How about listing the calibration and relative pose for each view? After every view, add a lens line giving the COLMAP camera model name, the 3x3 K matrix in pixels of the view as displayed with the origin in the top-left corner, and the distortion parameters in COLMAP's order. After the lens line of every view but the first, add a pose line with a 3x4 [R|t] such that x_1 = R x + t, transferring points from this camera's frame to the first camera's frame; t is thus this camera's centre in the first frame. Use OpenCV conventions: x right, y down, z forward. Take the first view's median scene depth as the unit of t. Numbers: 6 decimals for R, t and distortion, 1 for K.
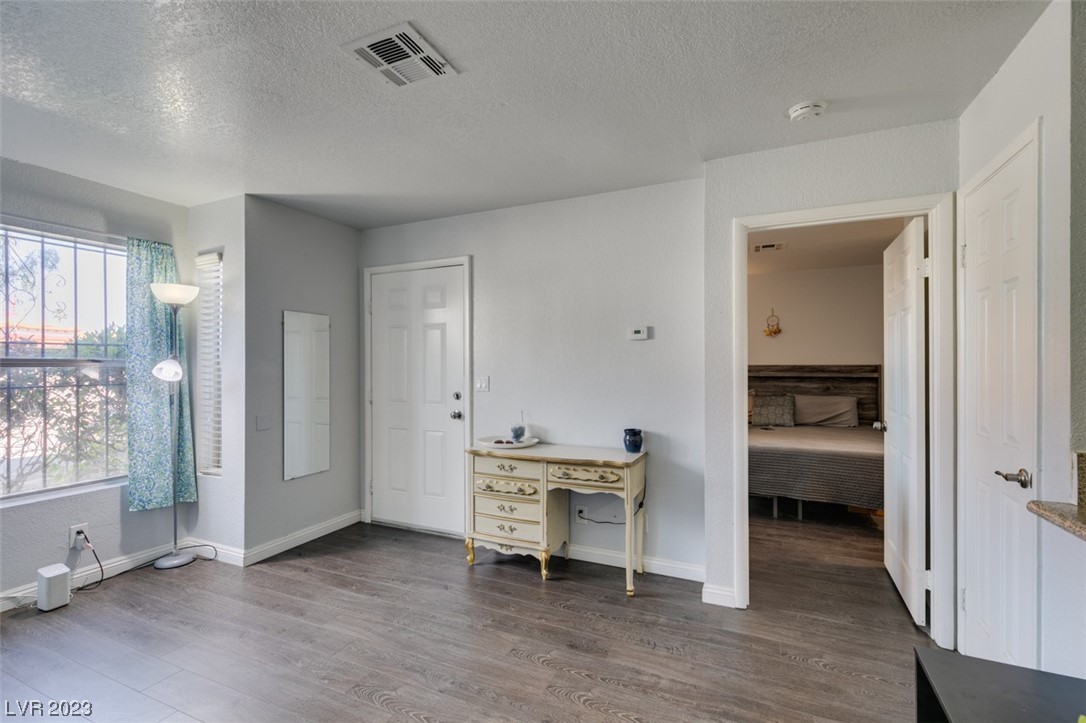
lens RADIAL K [[486.5, 0, 541.9], [0, 486.5, 363.1], [0, 0, 1]] dist [0.008541, -0.002728]
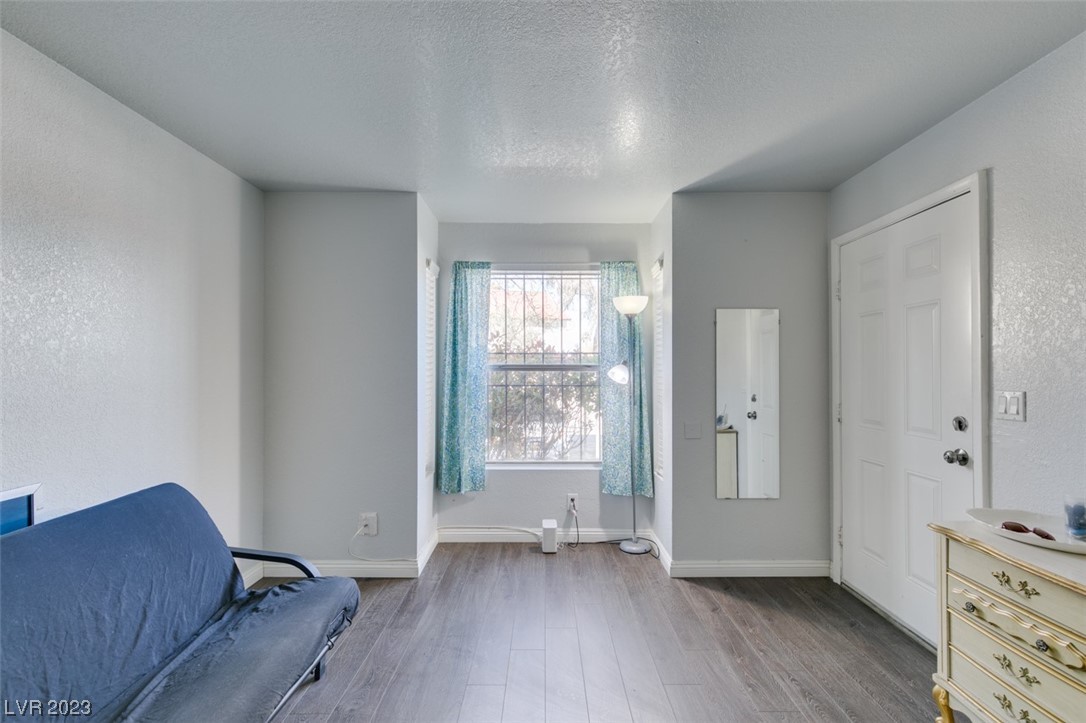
lens RADIAL K [[486.5, 0, 541.3], [0, 486.5, 368.5], [0, 0, 1]] dist [0.008541, -0.002728]
pose [[0.415858, -0.000325, -0.909429, 0.167156], [0.002932, 0.999995, 0.000983, 0.000136], [0.909425, -0.003076, 0.415857, 0.365341]]
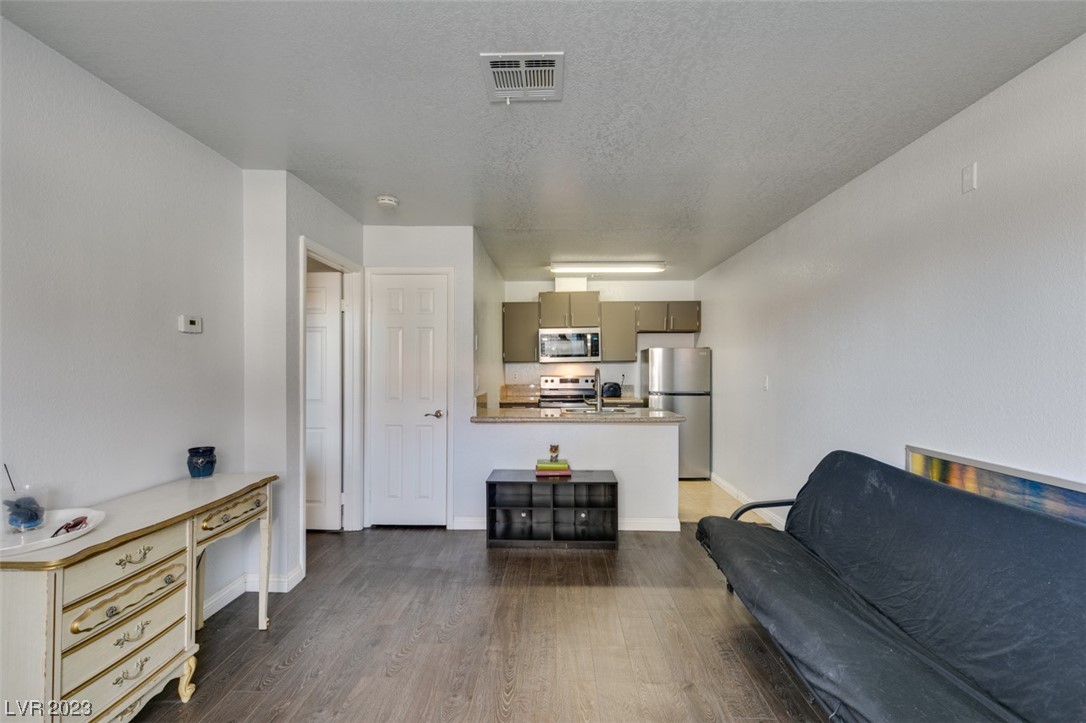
lens RADIAL K [[486.5, 0, 542.3], [0, 486.5, 366.5], [0, 0, 1]] dist [0.008541, -0.002728]
pose [[-0.393148, -0.000417, 0.919475, -0.722191], [-0.004720, 0.999988, -0.001565, 0.004119], [-0.919463, -0.004955, -0.393145, 0.777530]]
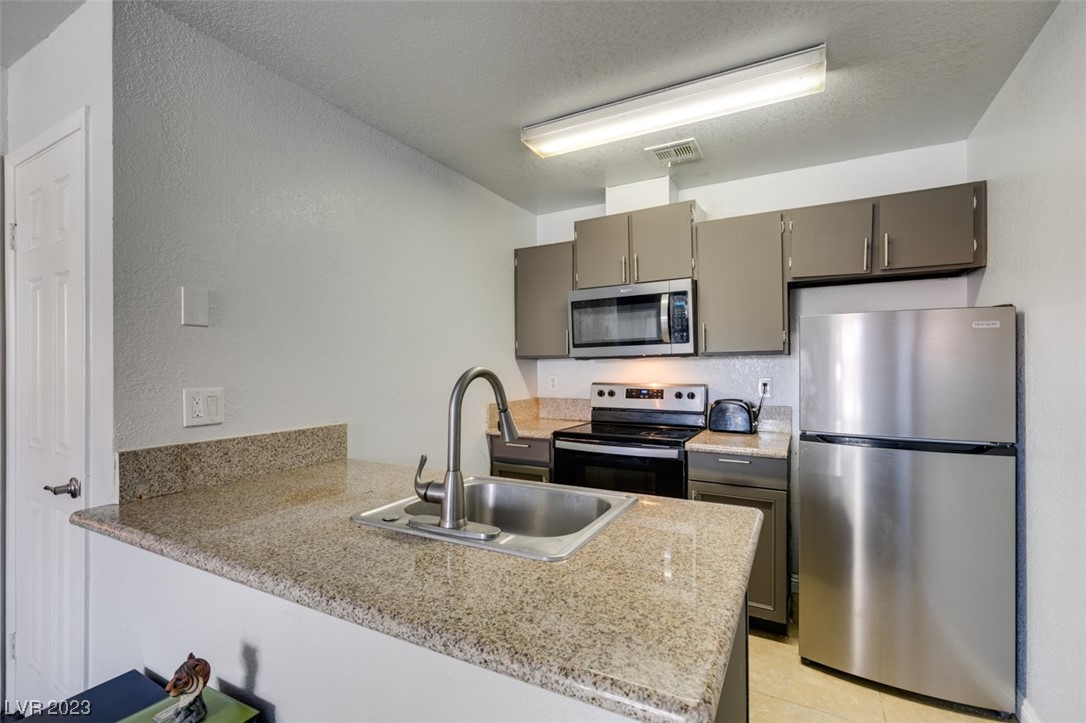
lens RADIAL K [[486.5, 0, 541.8], [0, 486.5, 362.3], [0, 0, 1]] dist [0.008541, -0.002728]
pose [[0.075497, 0.004646, 0.997135, 0.064058], [-0.001626, 0.999988, -0.004536, -0.000369], [-0.997145, -0.001279, 0.075503, 0.021139]]
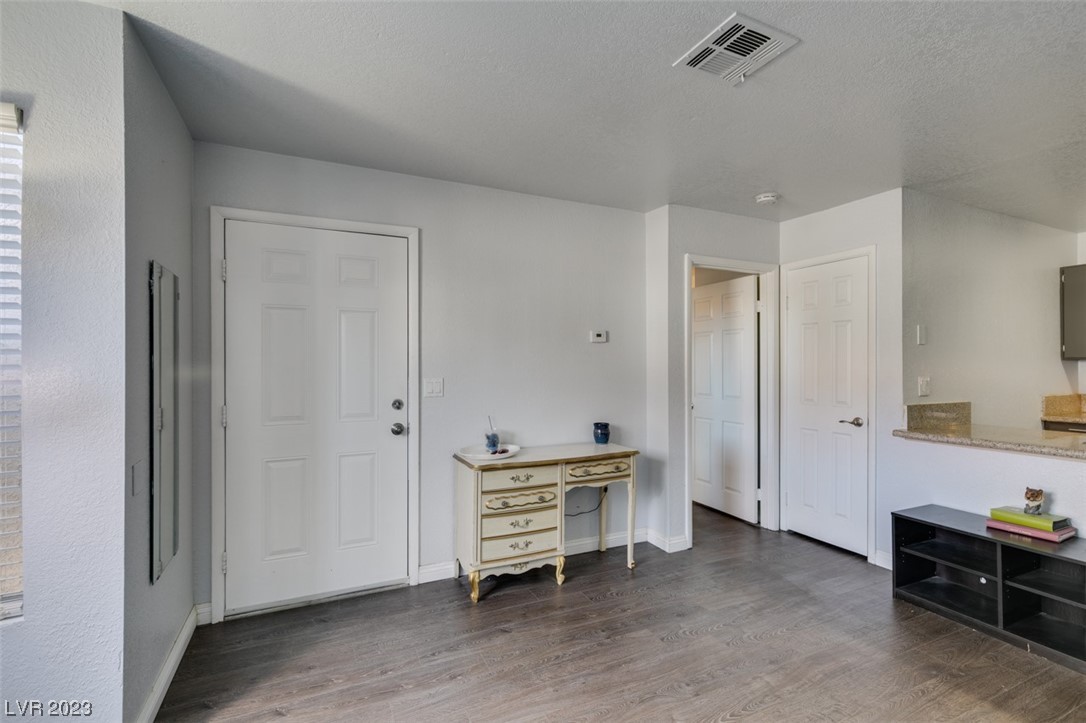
lens RADIAL K [[486.5, 0, 543.8], [0, 486.5, 363.1], [0, 0, 1]] dist [0.008541, -0.002728]
pose [[0.642706, 0.003450, 0.766105, -0.722265], [-0.003753, 0.999992, -0.001354, 0.001475], [-0.766103, -0.002005, 0.642714, 0.373414]]
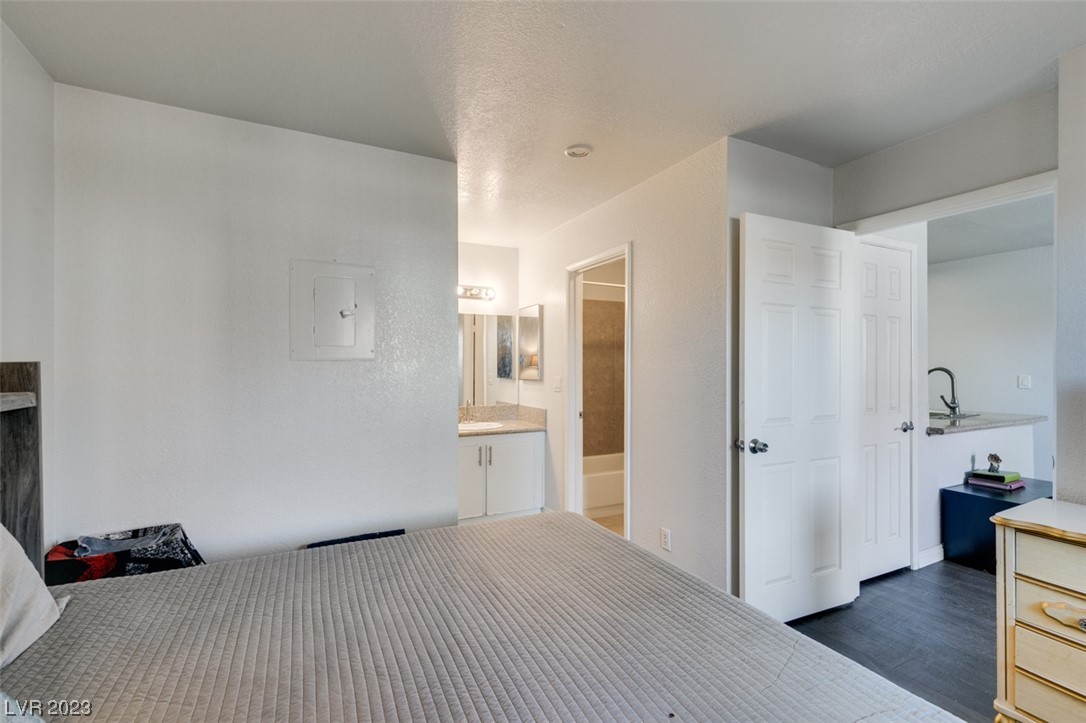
lens RADIAL K [[486.5, 0, 543.6], [0, 486.5, 364.0], [0, 0, 1]] dist [0.008541, -0.002728]
pose [[-0.783879, 0.003554, 0.620903, 0.483071], [-0.004227, 0.999930, -0.011059, 0.010341], [-0.620899, -0.011293, -0.783809, 1.770331]]
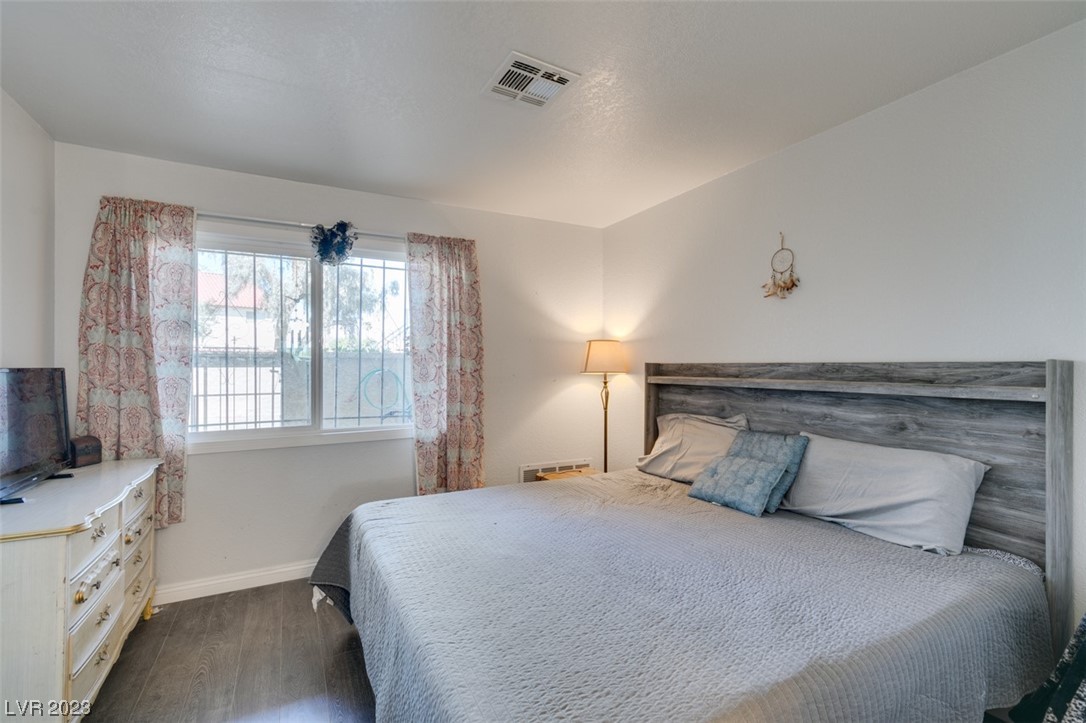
lens RADIAL K [[486.5, 0, 525.4], [0, 486.5, 357.8], [0, 0, 1]] dist [0.008541, -0.002728]
pose [[0.778514, -0.012378, -0.627505, 1.068555], [0.008739, 0.999922, -0.008882, 0.002538], [0.627566, 0.001431, 0.778562, 0.968540]]
